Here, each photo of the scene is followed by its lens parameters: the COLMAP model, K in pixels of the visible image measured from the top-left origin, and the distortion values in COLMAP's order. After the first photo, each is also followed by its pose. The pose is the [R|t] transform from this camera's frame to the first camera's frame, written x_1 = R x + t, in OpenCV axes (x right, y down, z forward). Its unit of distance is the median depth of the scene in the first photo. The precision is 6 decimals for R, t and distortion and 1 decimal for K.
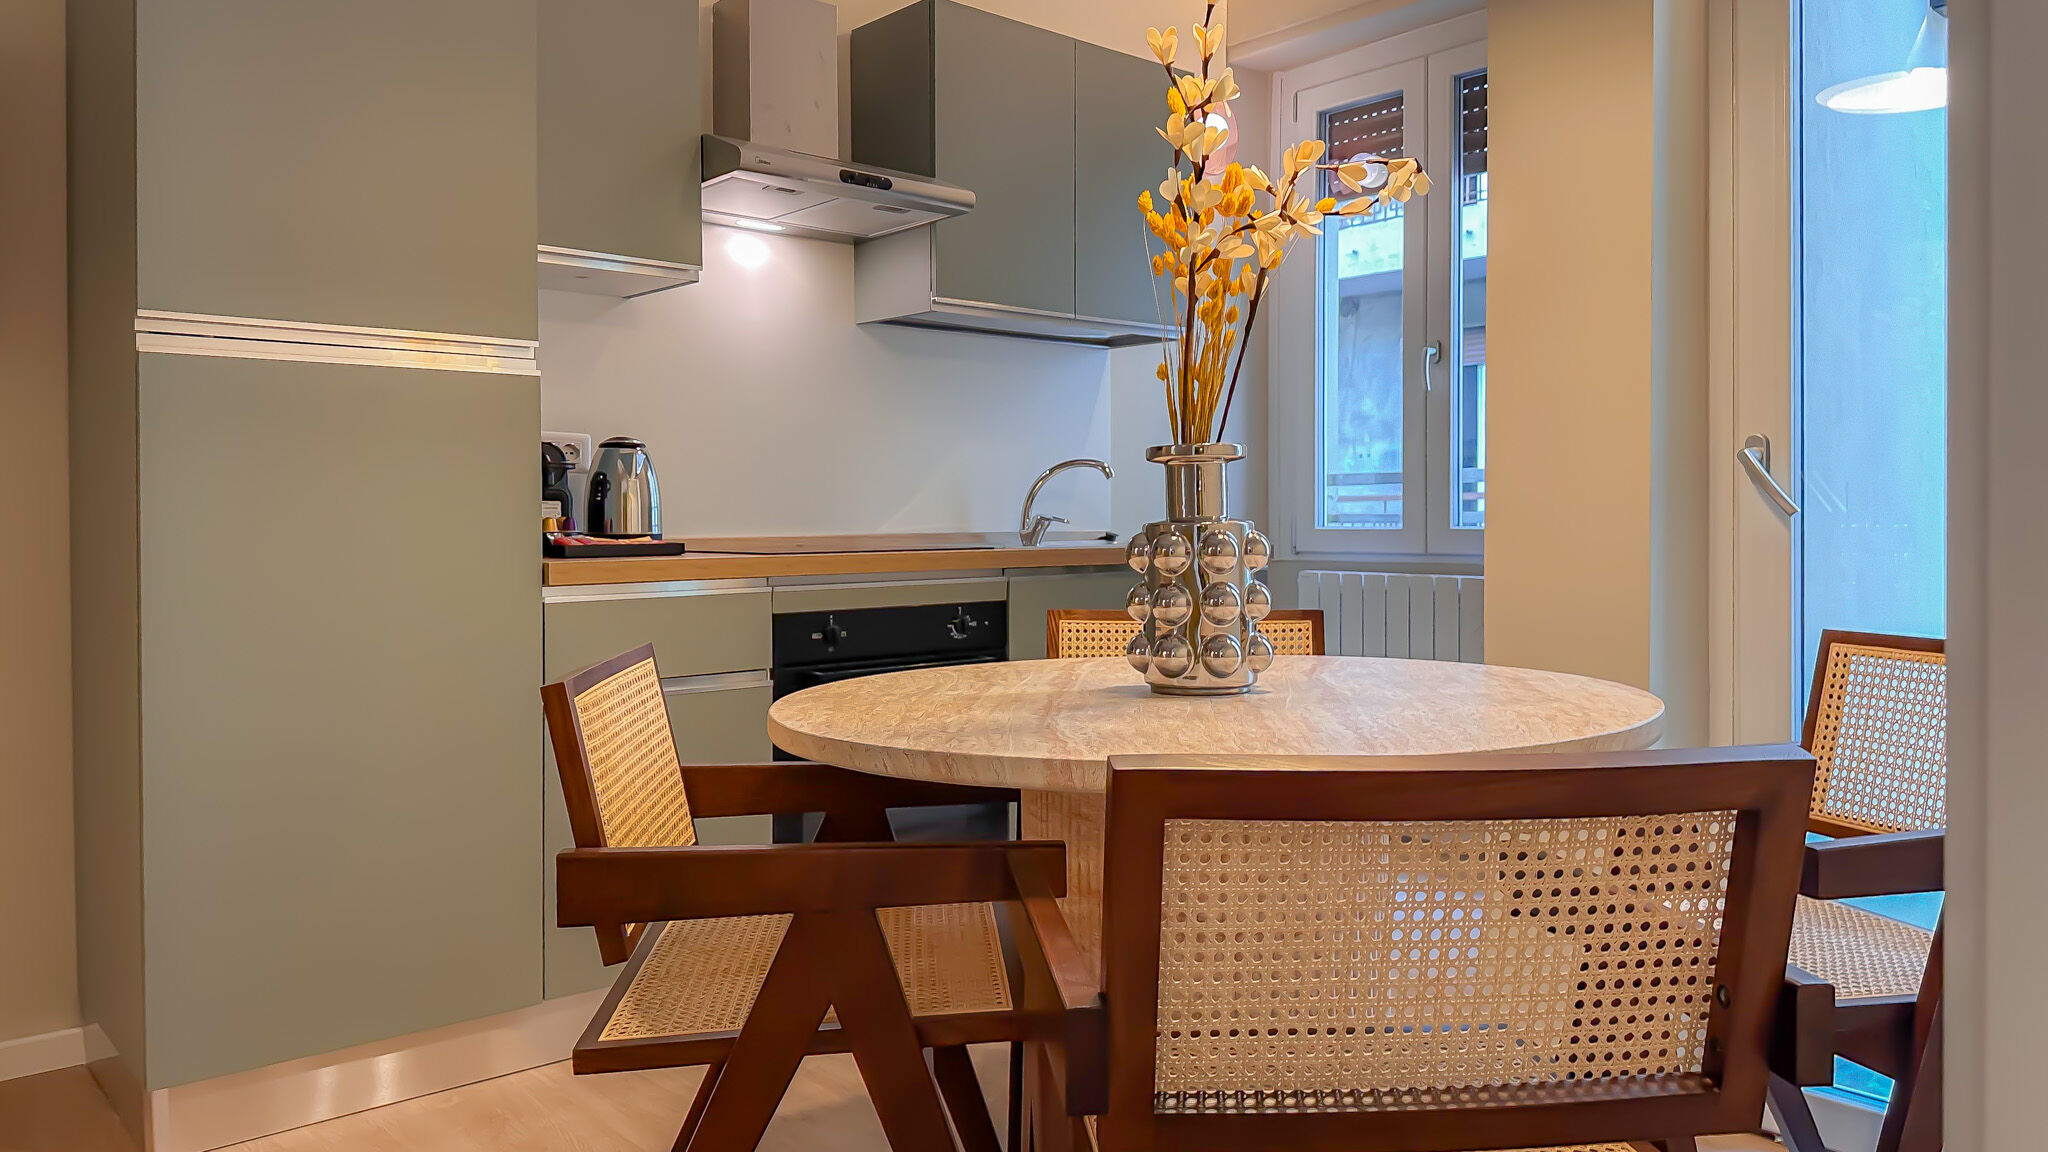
lens RADIAL K [[1475.2, 0, 1033.8], [0, 1475.2, 531.9], [0, 0, 1]] dist [0.166104, -0.322037]
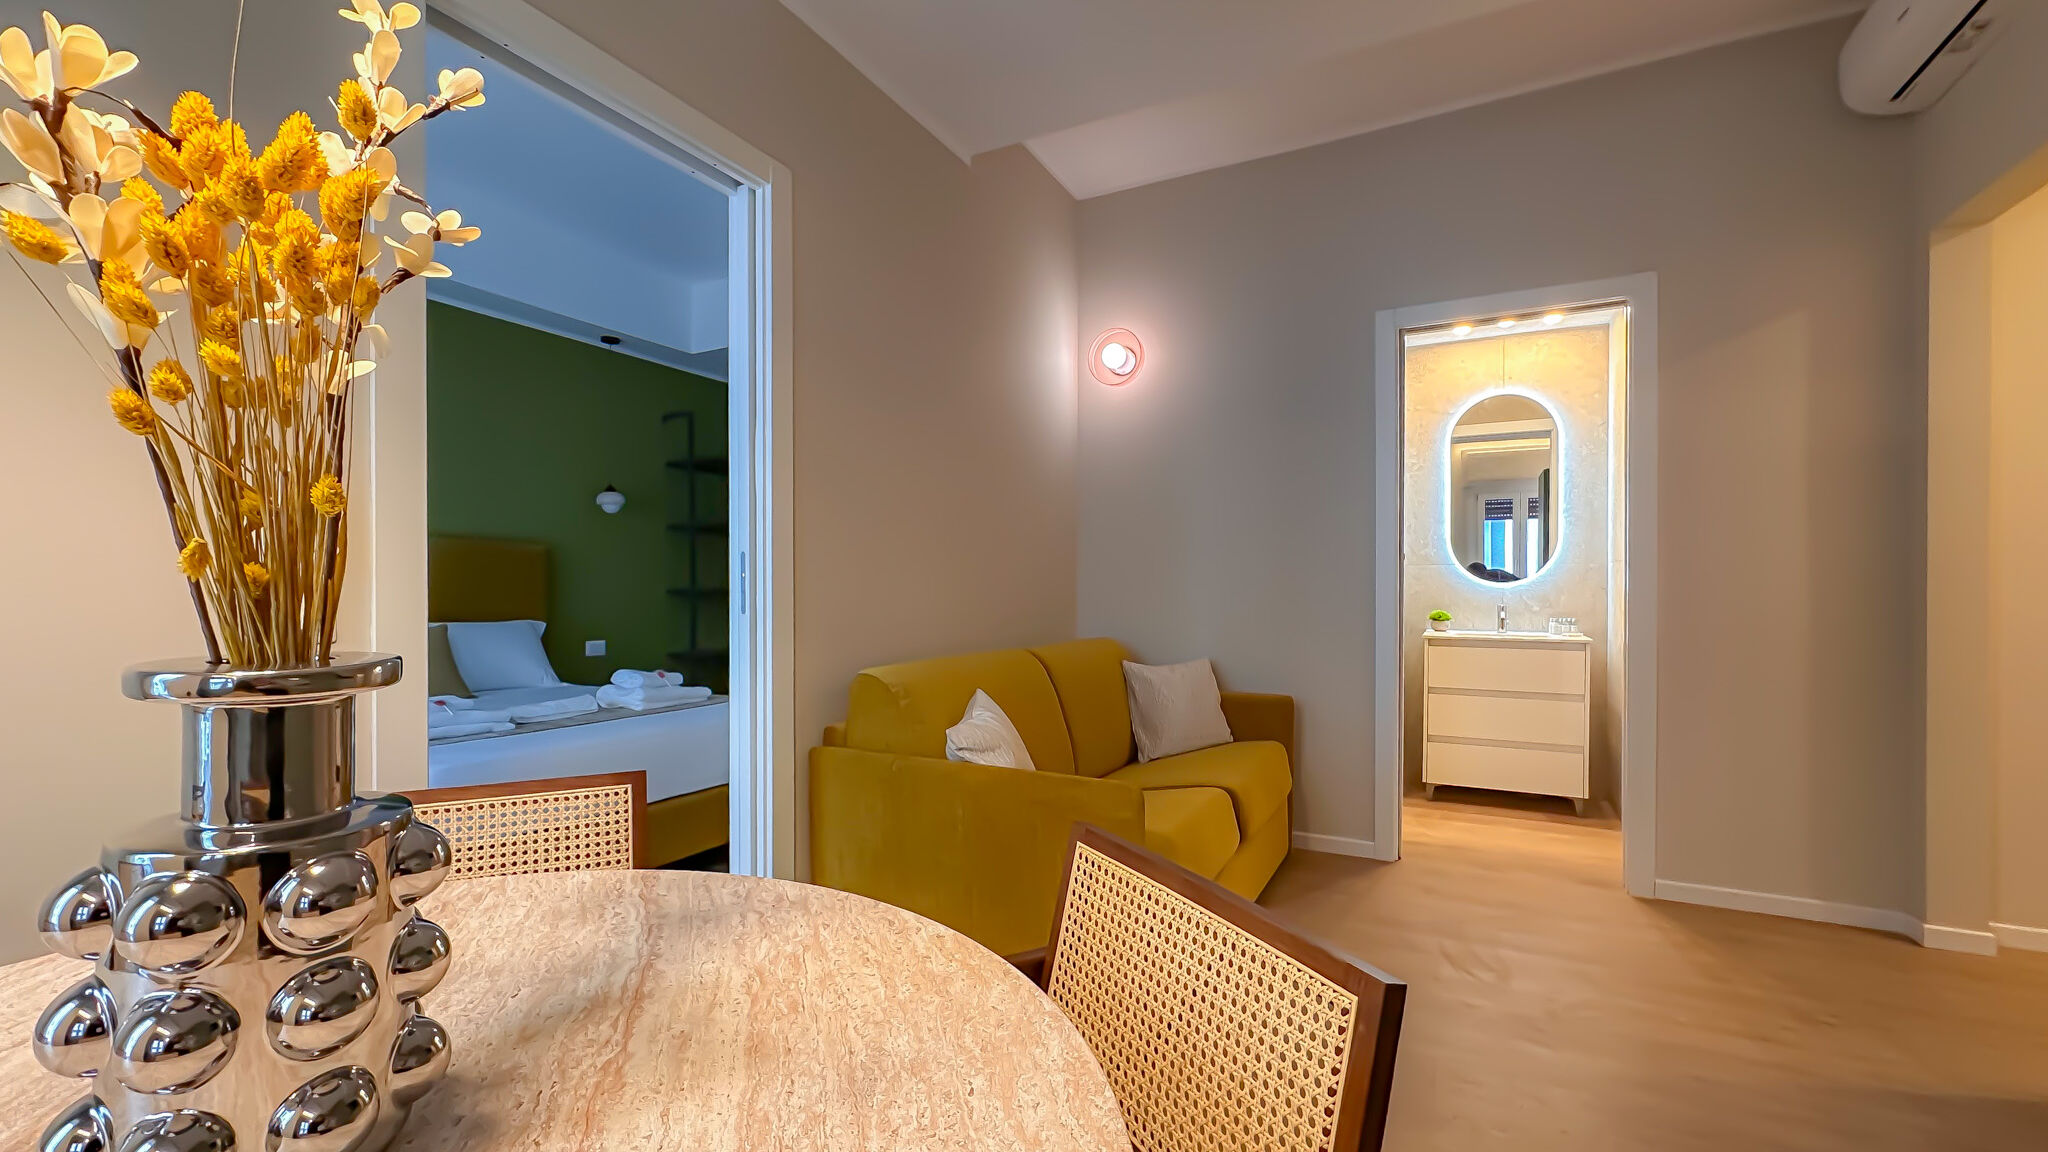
lens RADIAL K [[828.5, 0, 1024.0], [0, 828.5, 576.0], [0, 0, 1]] dist [-0.005429, -0.000096]
pose [[-0.932452, -0.000553, -0.361294, -0.019673], [-0.000300, 1.000000, -0.000756, -0.085181], [0.361295, -0.000596, -0.932452, 1.335523]]
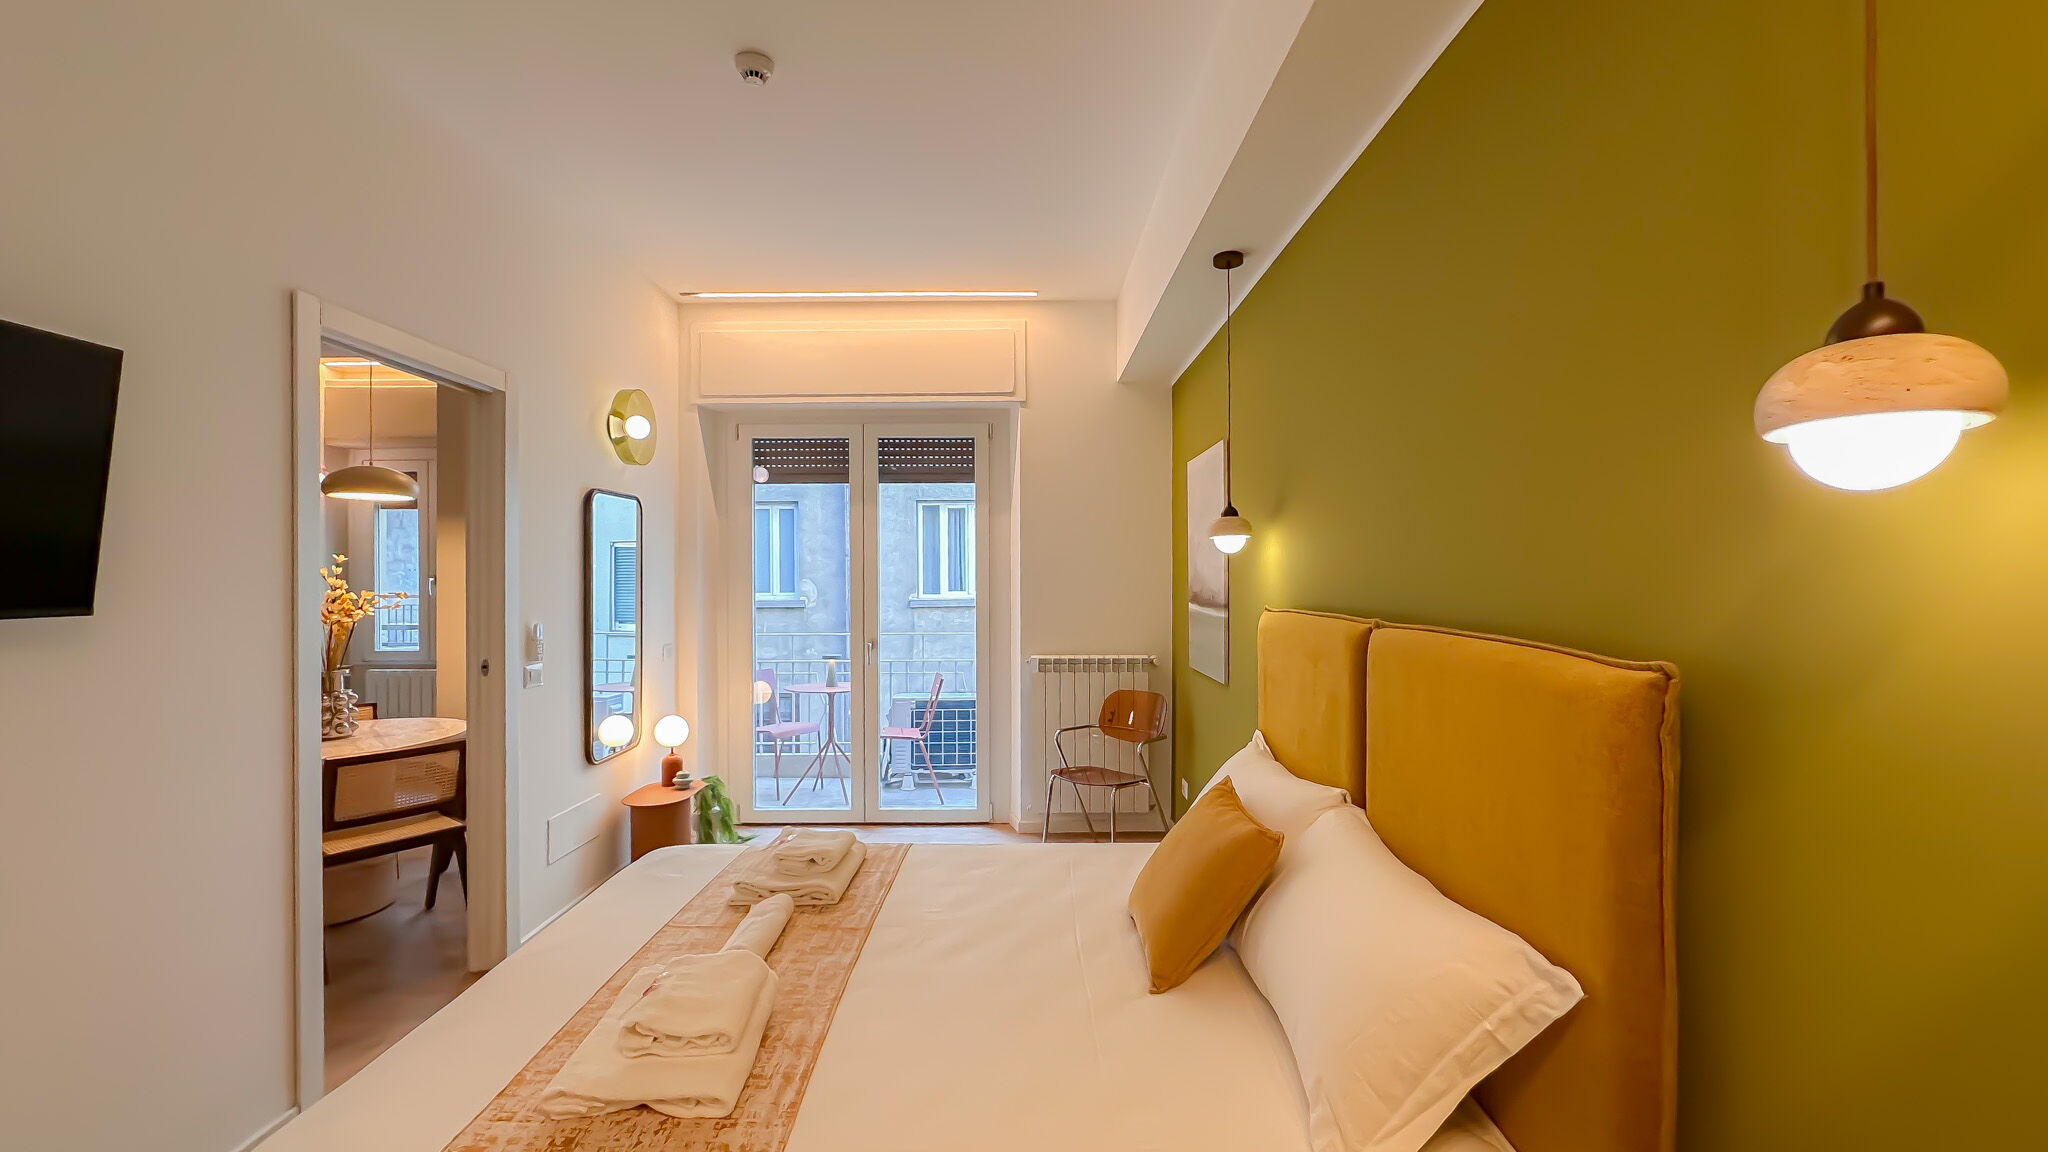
lens RADIAL K [[828.5, 0, 1024.0], [0, 828.5, 576.0], [0, 0, 1]] dist [-0.005429, -0.000096]
pose [[0.659579, 0.000104, 0.751635, -0.288099], [0.011399, 0.999884, -0.010142, -0.247049], [-0.751549, 0.015257, 0.659501, -1.589581]]
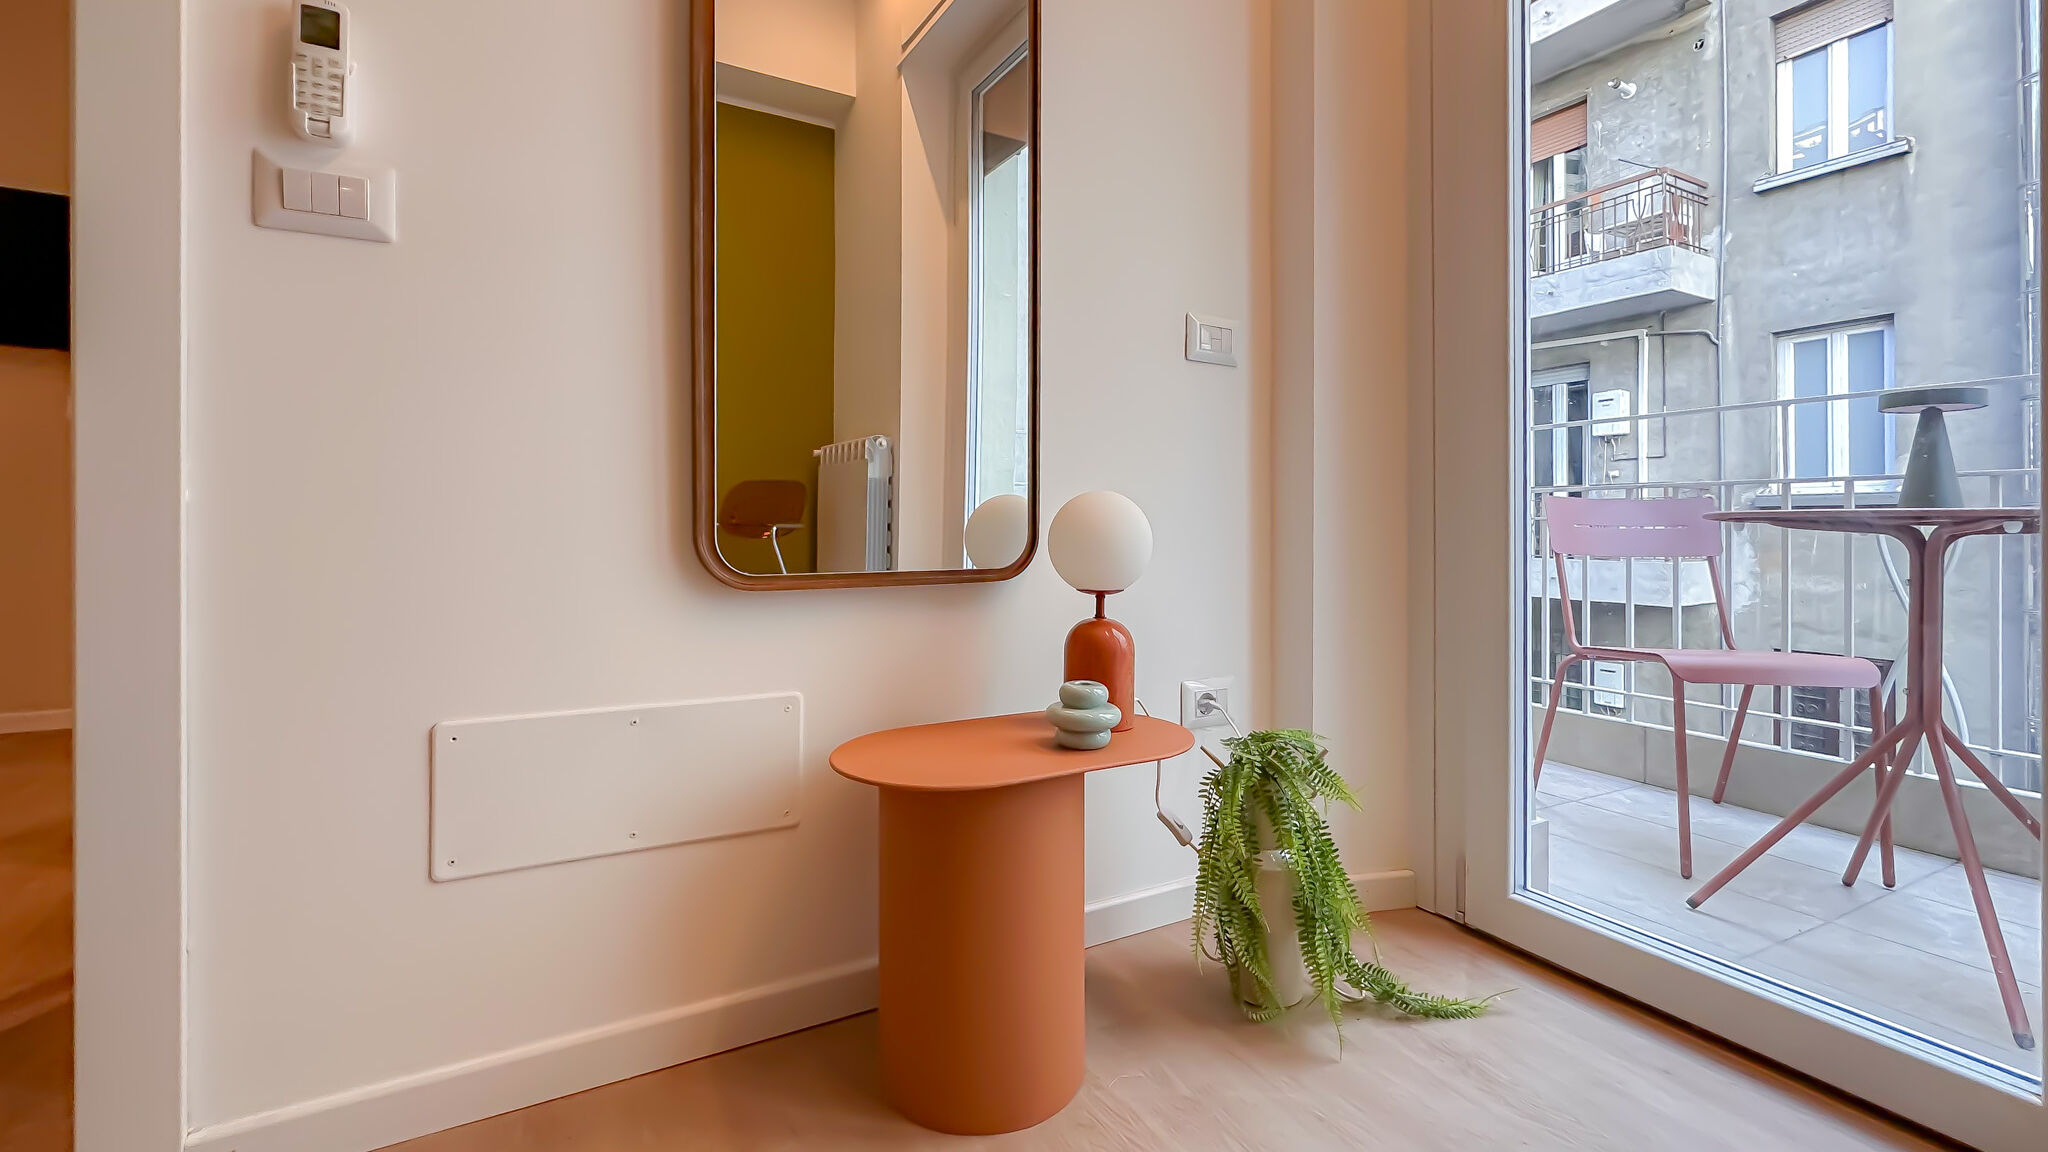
lens RADIAL K [[844.8, 0, 1021.3], [0, 844.8, 525.7], [0, 0, 1]] dist [-0.000397, 0.000225]
pose [[0.973264, 0.001871, -0.229680, 0.894144], [-0.004332, 0.999938, -0.010209, 0.144947], [0.229647, 0.010931, 0.973213, -0.005749]]
